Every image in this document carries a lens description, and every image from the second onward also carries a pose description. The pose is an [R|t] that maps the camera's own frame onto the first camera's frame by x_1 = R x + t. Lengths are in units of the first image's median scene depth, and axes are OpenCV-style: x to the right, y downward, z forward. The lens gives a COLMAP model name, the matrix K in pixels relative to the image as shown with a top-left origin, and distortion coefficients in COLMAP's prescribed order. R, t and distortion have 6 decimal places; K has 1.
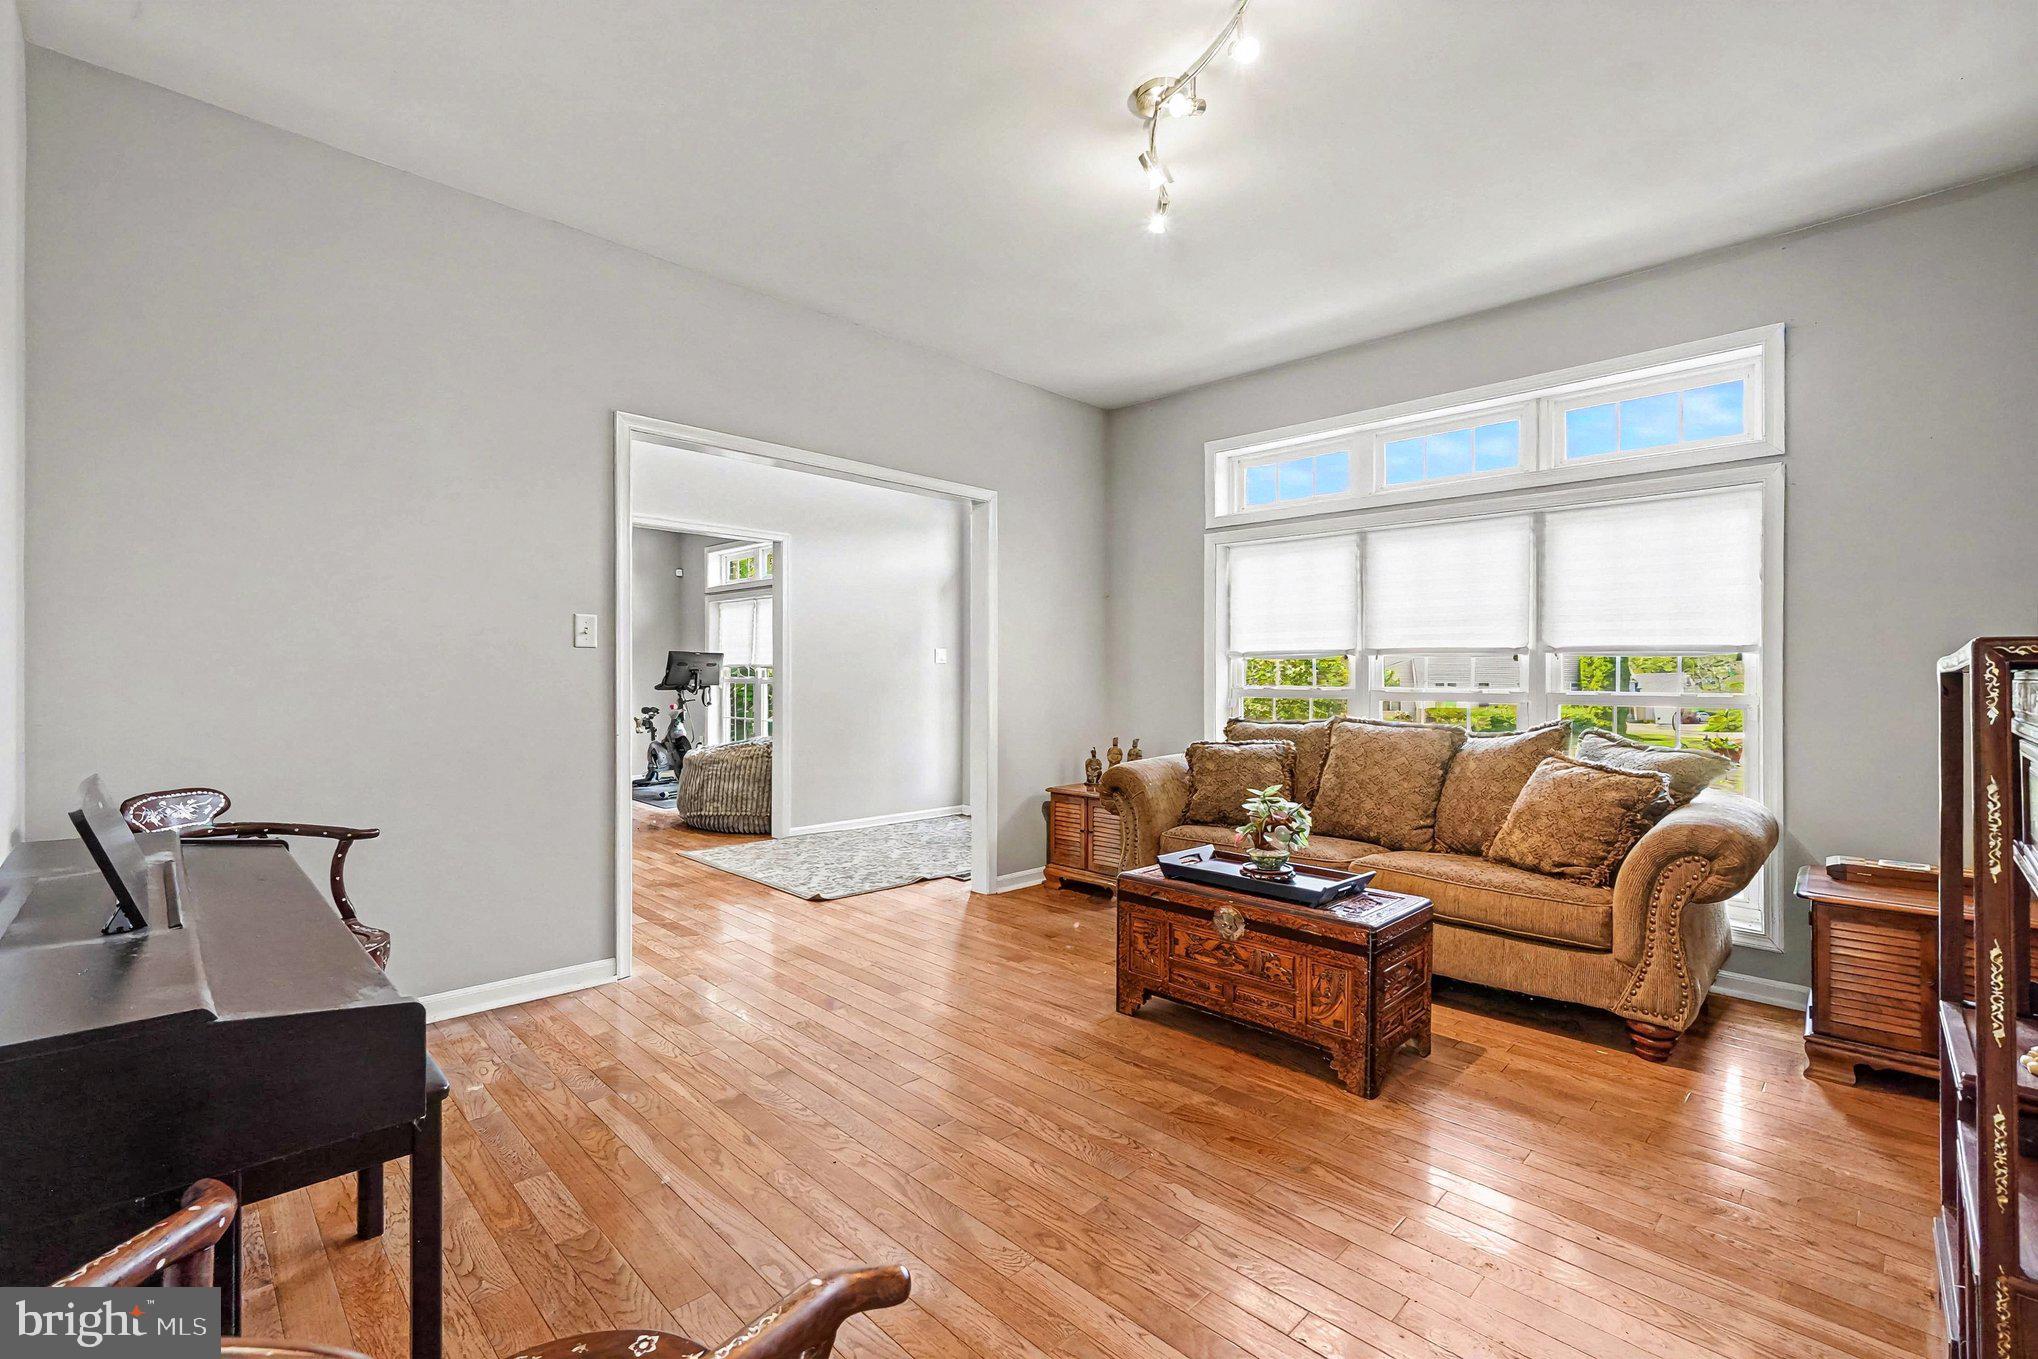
lens RADIAL K [[889.4, 0, 1010.5], [0, 889.4, 678.9], [0, 0, 1]] dist [-0.003079, -0.000334]
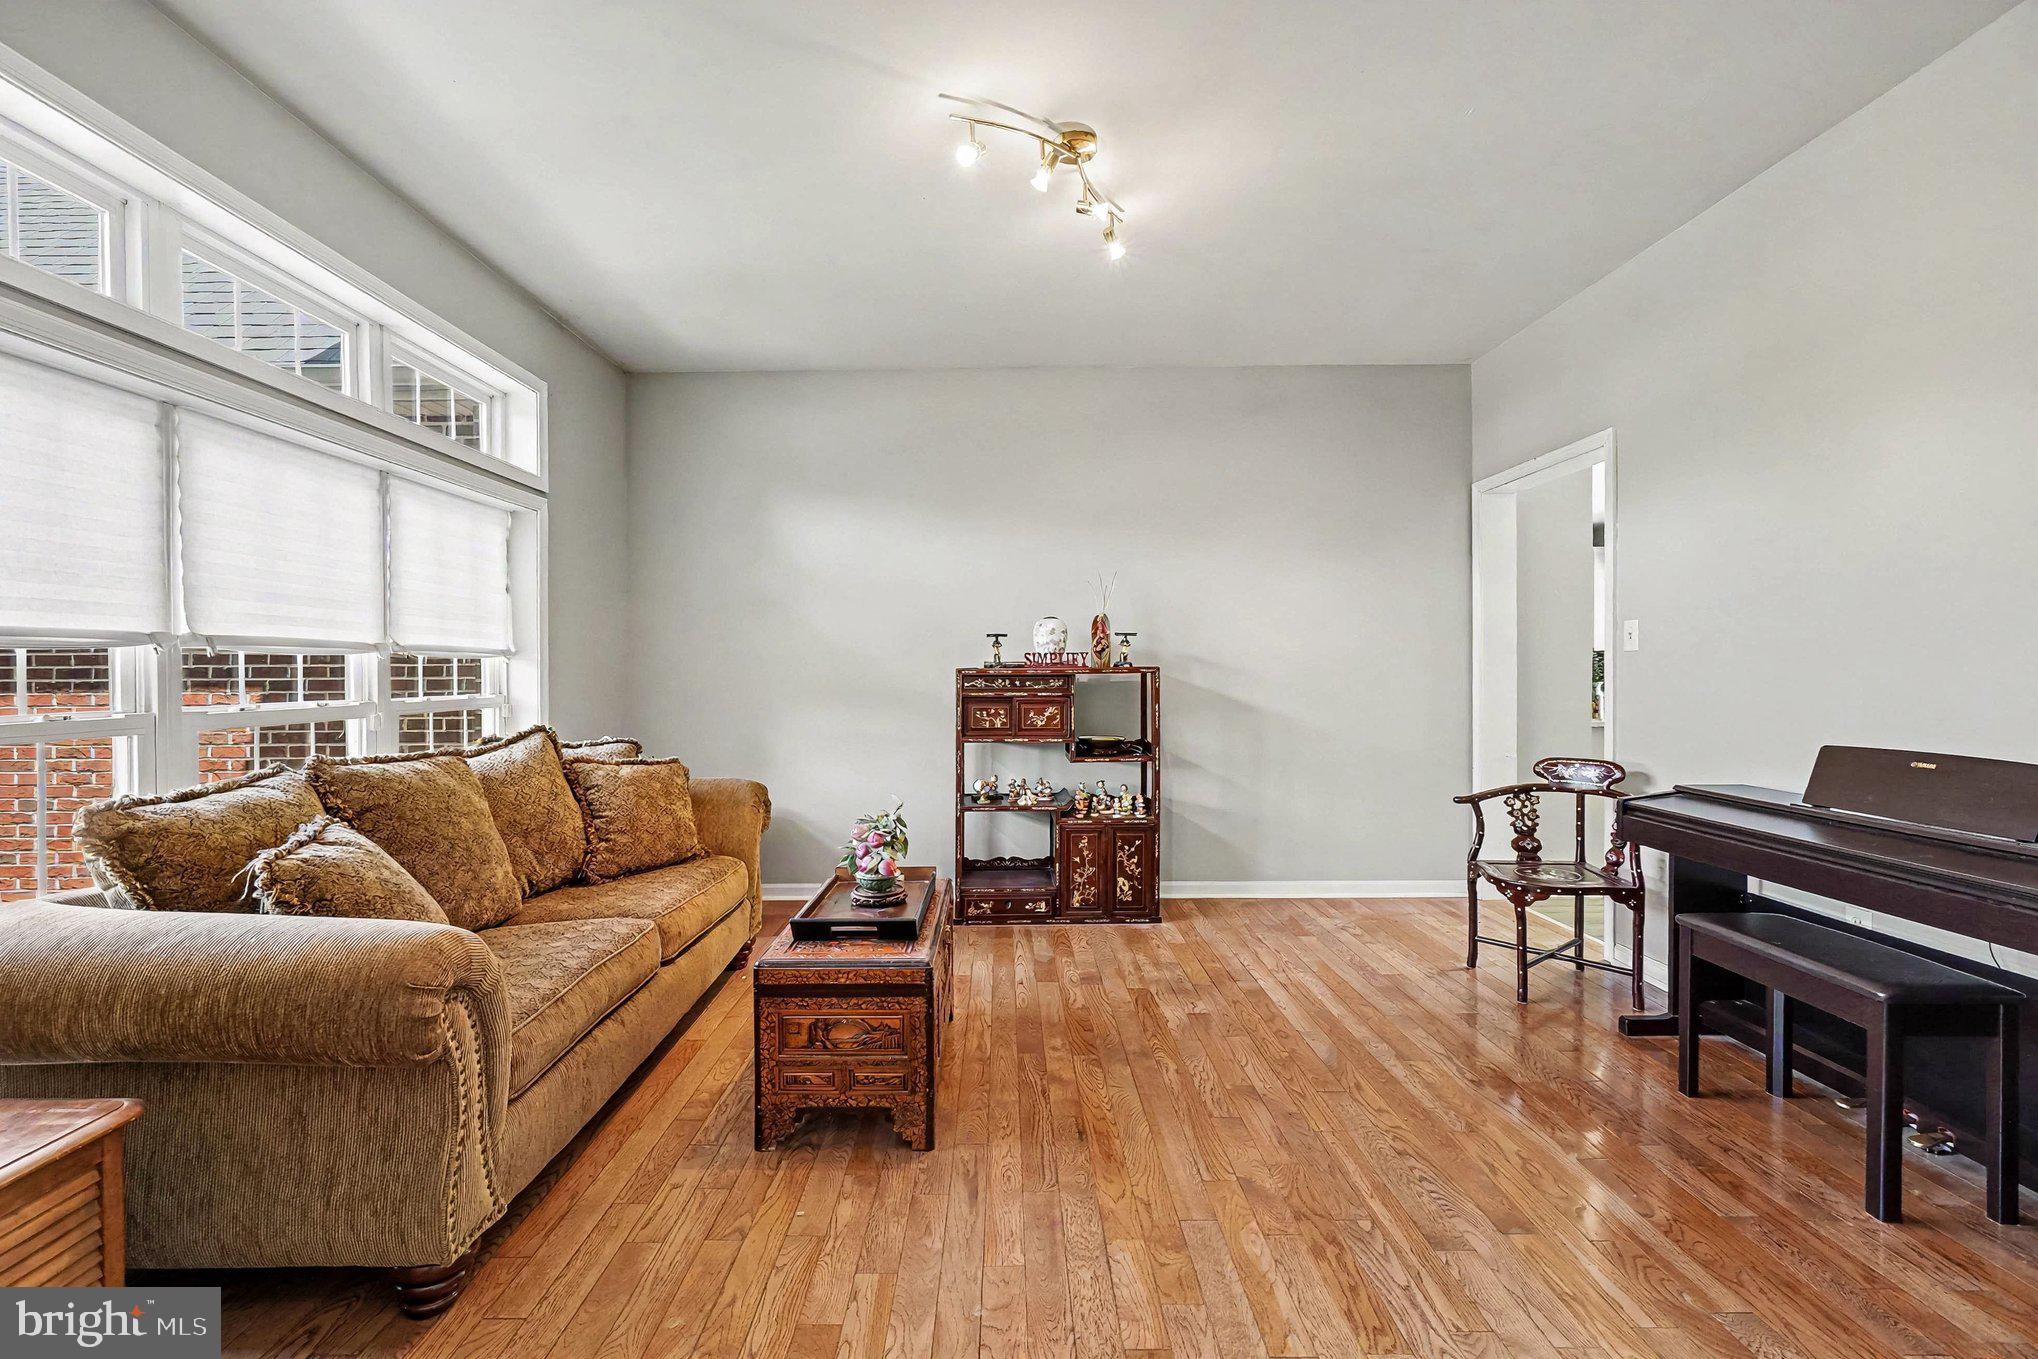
lens RADIAL K [[889.4, 0, 1007.8], [0, 889.4, 674.6], [0, 0, 1]] dist [-0.003079, -0.000334]
pose [[-0.714456, -0.001311, 0.699679, -0.393395], [0.005392, 0.999958, 0.007379, -0.012991], [-0.699660, 0.009044, -0.714419, 1.359823]]
